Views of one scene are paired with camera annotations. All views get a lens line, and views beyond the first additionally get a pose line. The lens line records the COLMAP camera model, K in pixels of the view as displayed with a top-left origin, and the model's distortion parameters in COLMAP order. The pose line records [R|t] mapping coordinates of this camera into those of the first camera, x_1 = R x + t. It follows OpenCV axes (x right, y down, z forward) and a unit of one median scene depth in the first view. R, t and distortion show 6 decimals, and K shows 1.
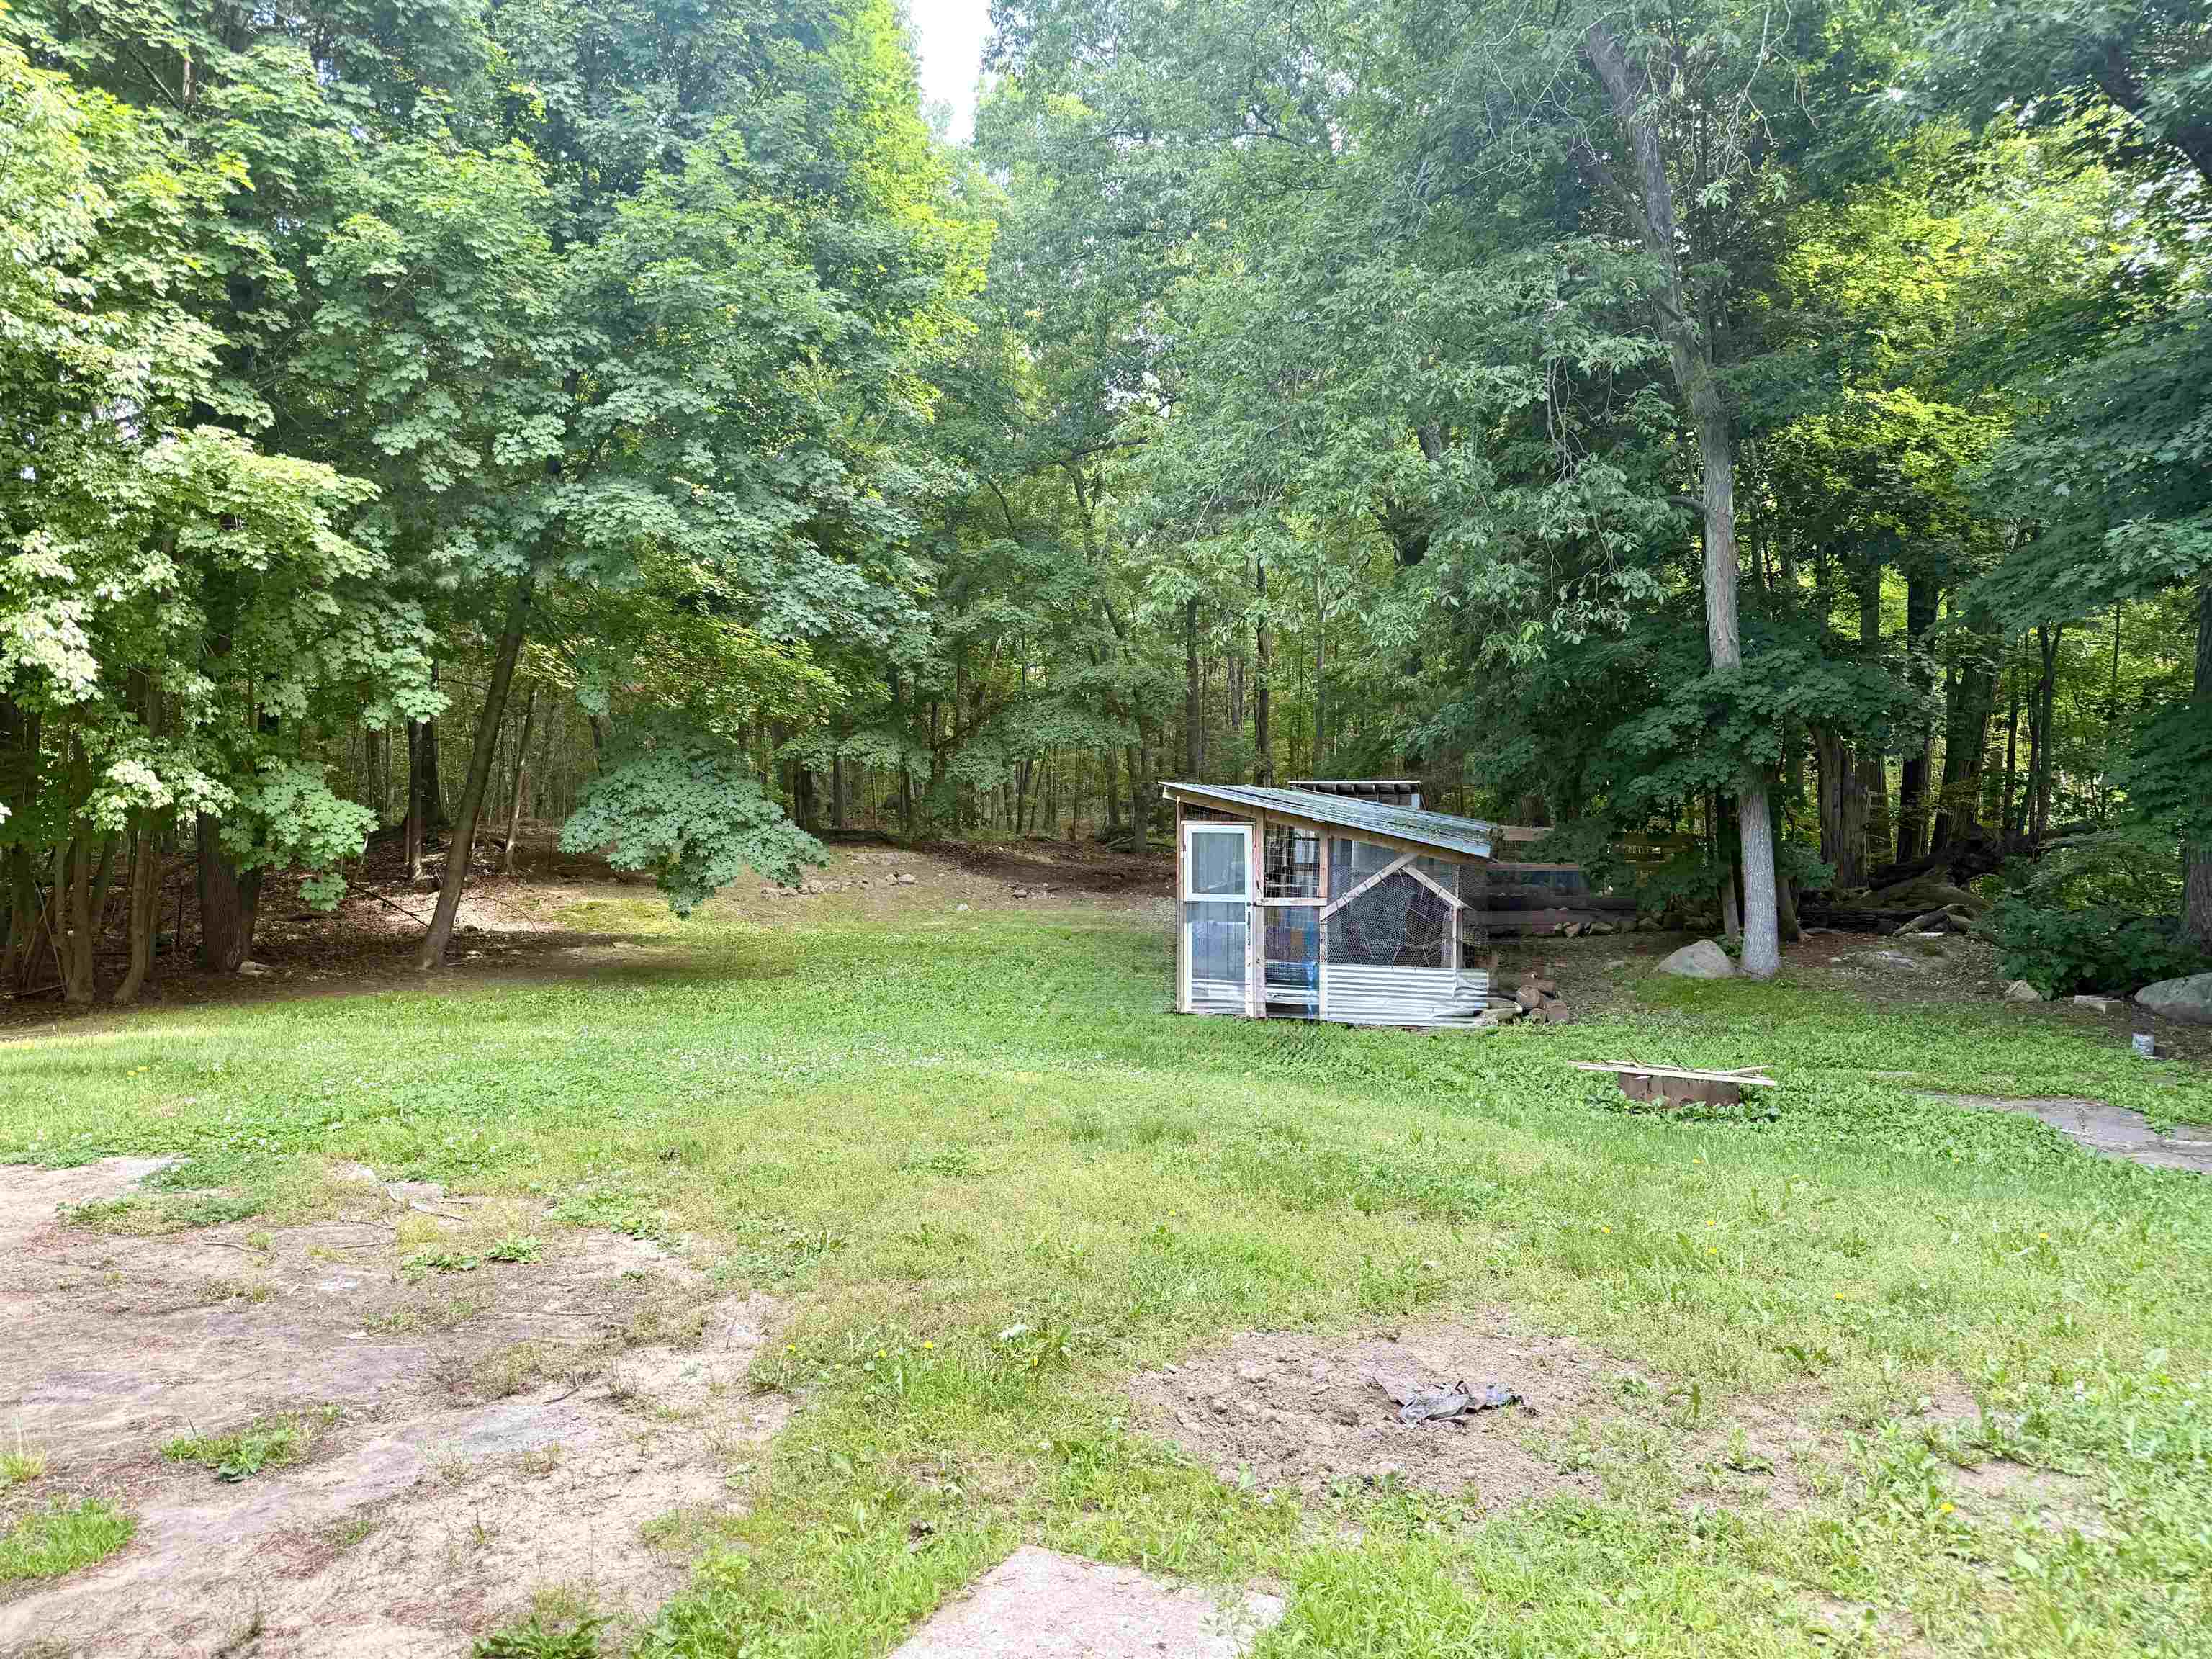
lens RADIAL K [[1581.7, 0, 1108.5], [0, 1581.7, 841.0], [0, 0, 1]] dist [0.042477, -0.015740]
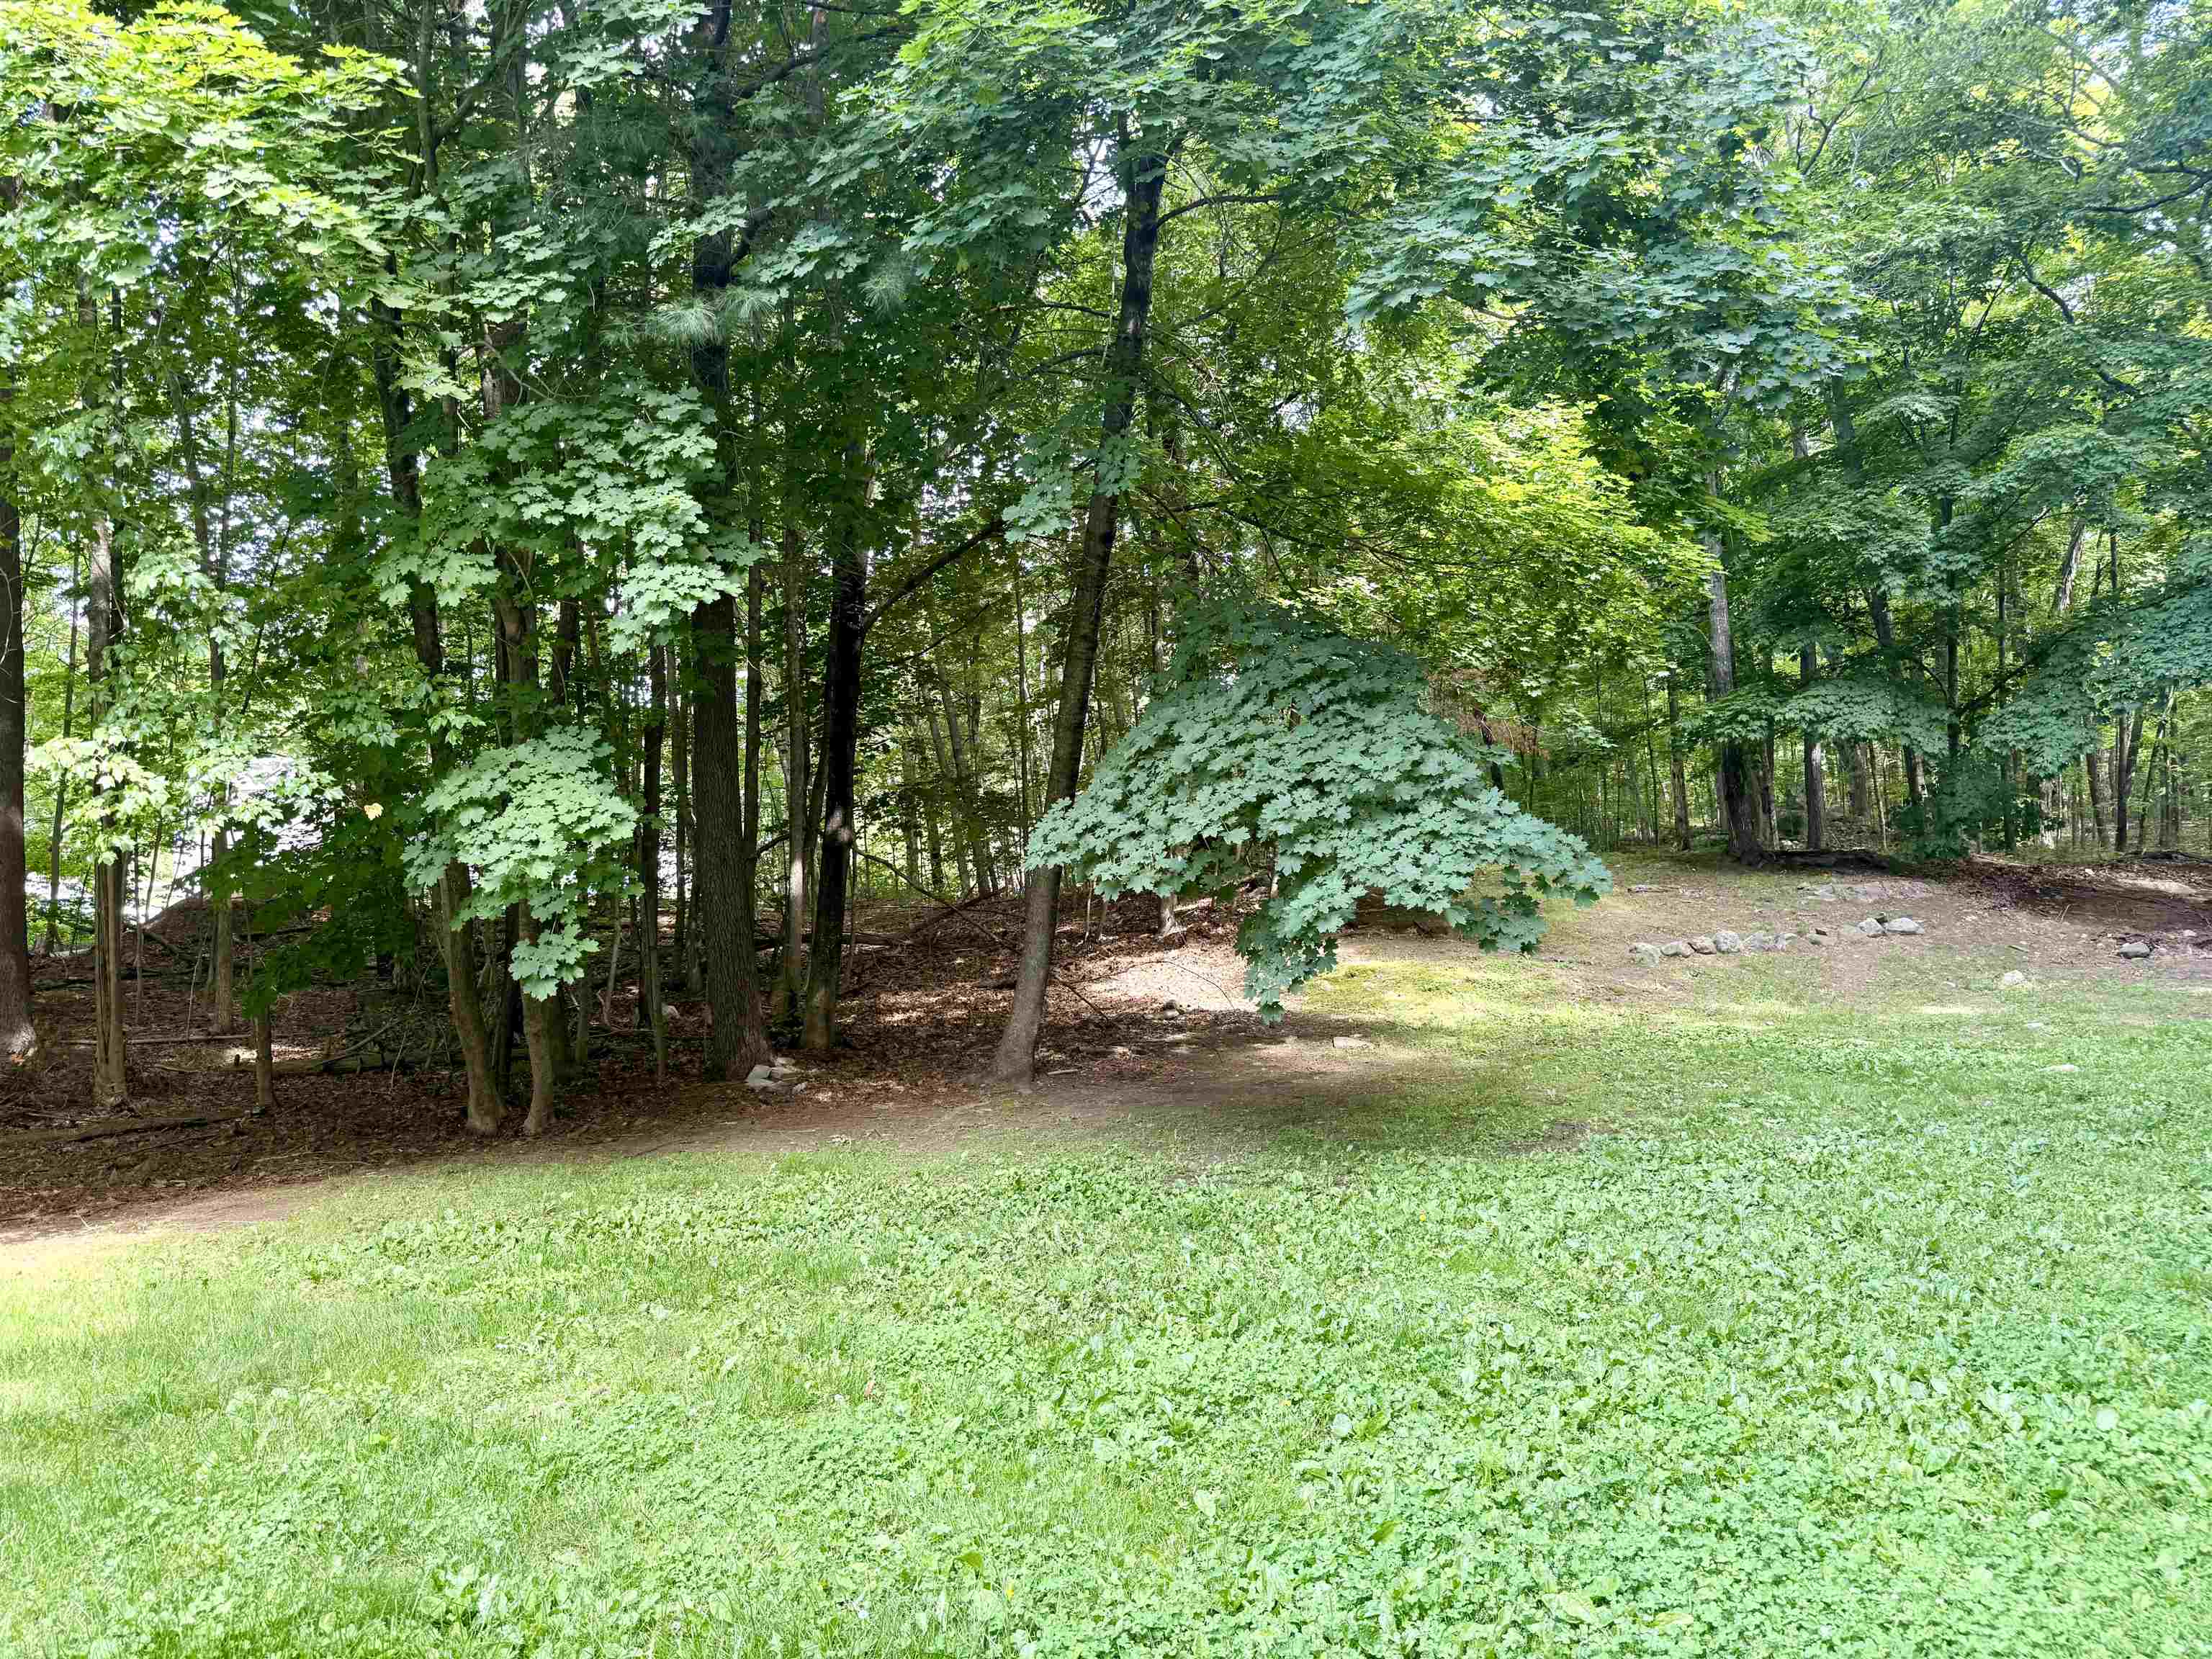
lens RADIAL K [[1581.7, 0, 1126.7], [0, 1581.7, 850.5], [0, 0, 1]] dist [0.042477, -0.015740]
pose [[0.821314, -0.041412, -0.568972, -0.031893], [0.027251, 0.999071, -0.033379, 0.010119], [0.569825, 0.011910, 0.821679, 0.430827]]
